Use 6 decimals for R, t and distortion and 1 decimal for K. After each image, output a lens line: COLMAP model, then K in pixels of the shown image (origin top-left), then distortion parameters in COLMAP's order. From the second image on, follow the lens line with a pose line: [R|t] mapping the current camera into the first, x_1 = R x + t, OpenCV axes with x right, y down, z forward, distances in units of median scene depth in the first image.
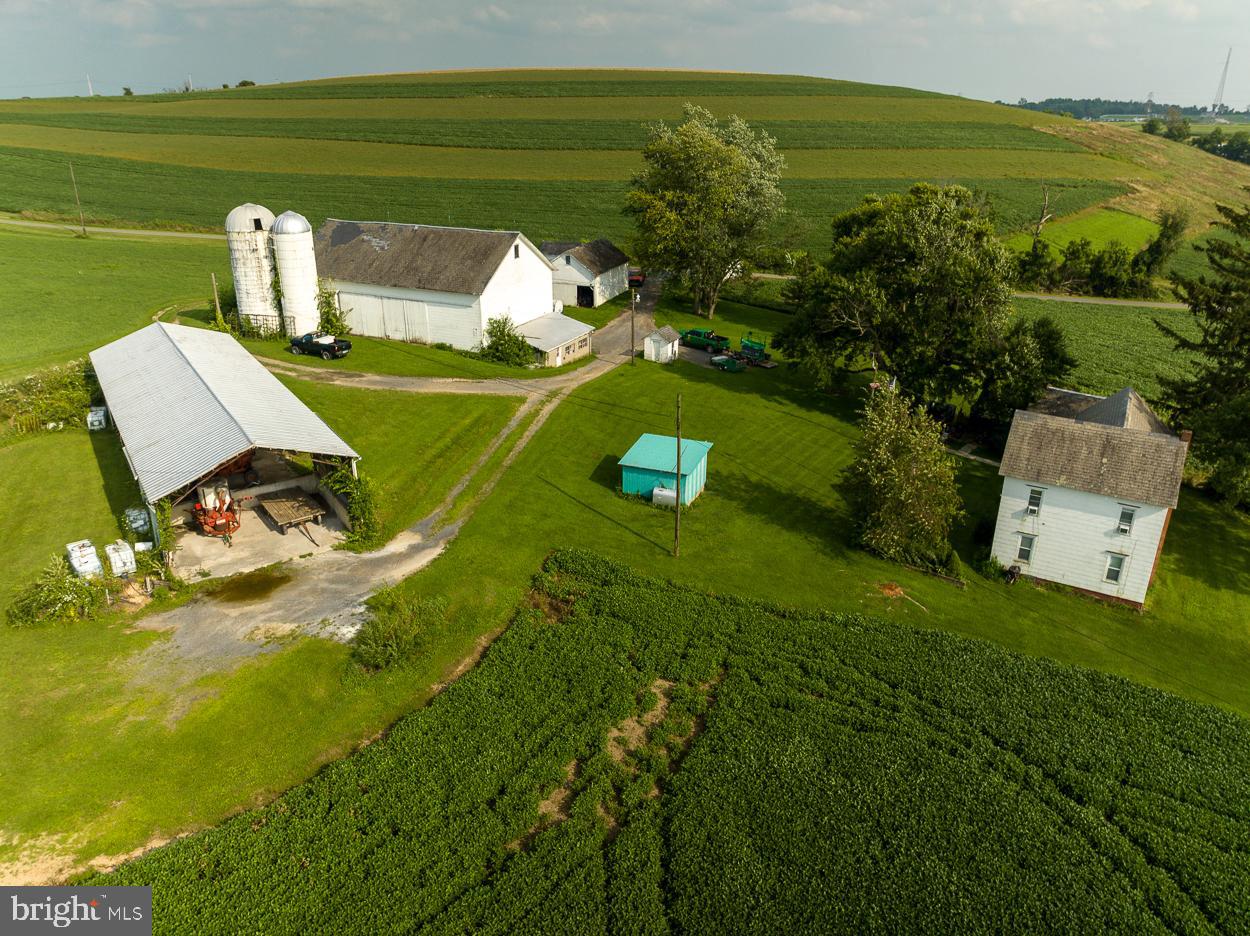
lens RADIAL K [[882.0, 0, 628.1], [0, 882.0, 460.9], [0, 0, 1]] dist [-0.046063, 0.010253]
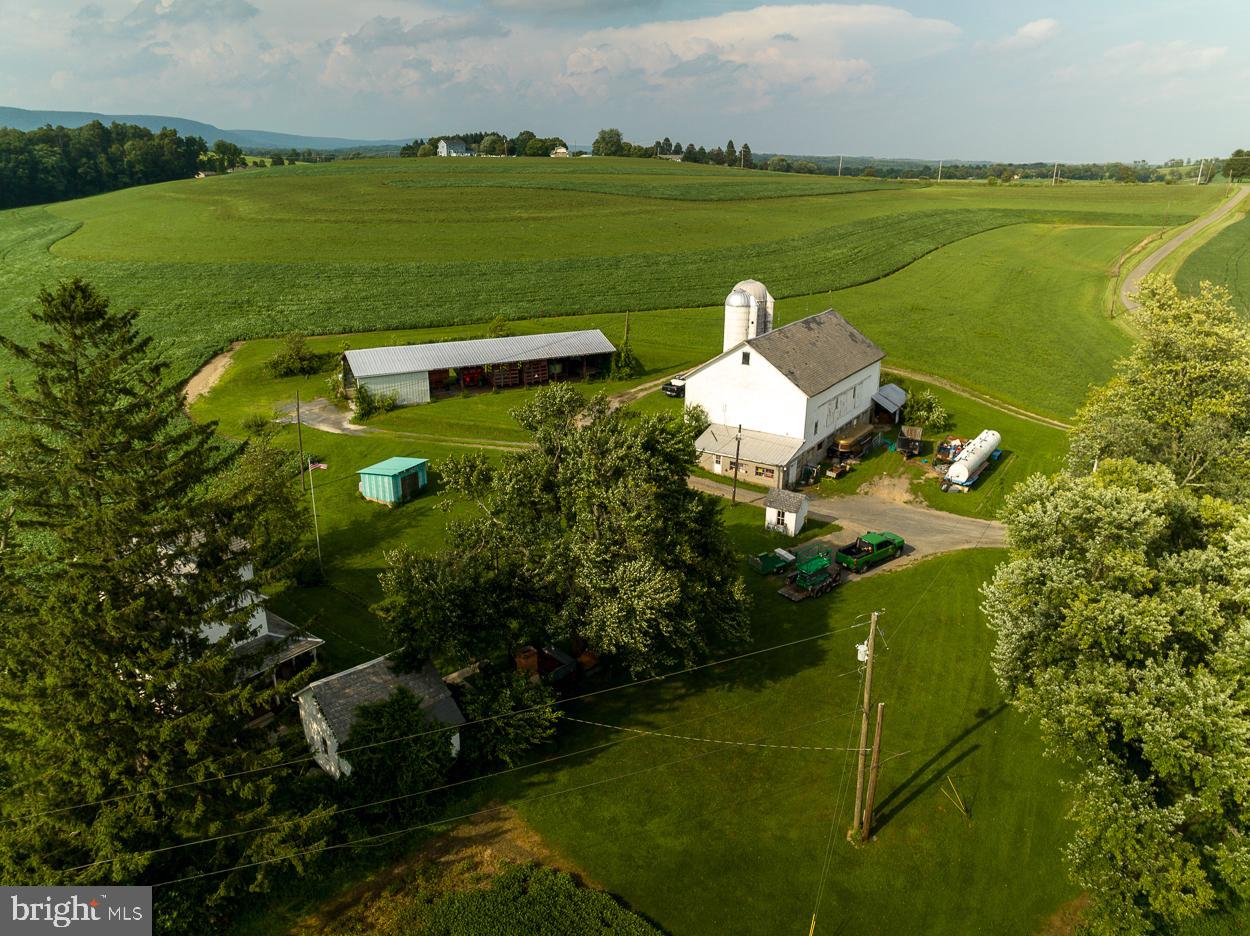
lens RADIAL K [[882.0, 0, 631.9], [0, 882.0, 464.6], [0, 0, 1]] dist [-0.046063, 0.010253]
pose [[-0.123736, 0.322461, -0.938461, 1.002337], [-0.381566, 0.857556, 0.344971, -0.489128], [0.916022, 0.400770, 0.016929, 1.024680]]
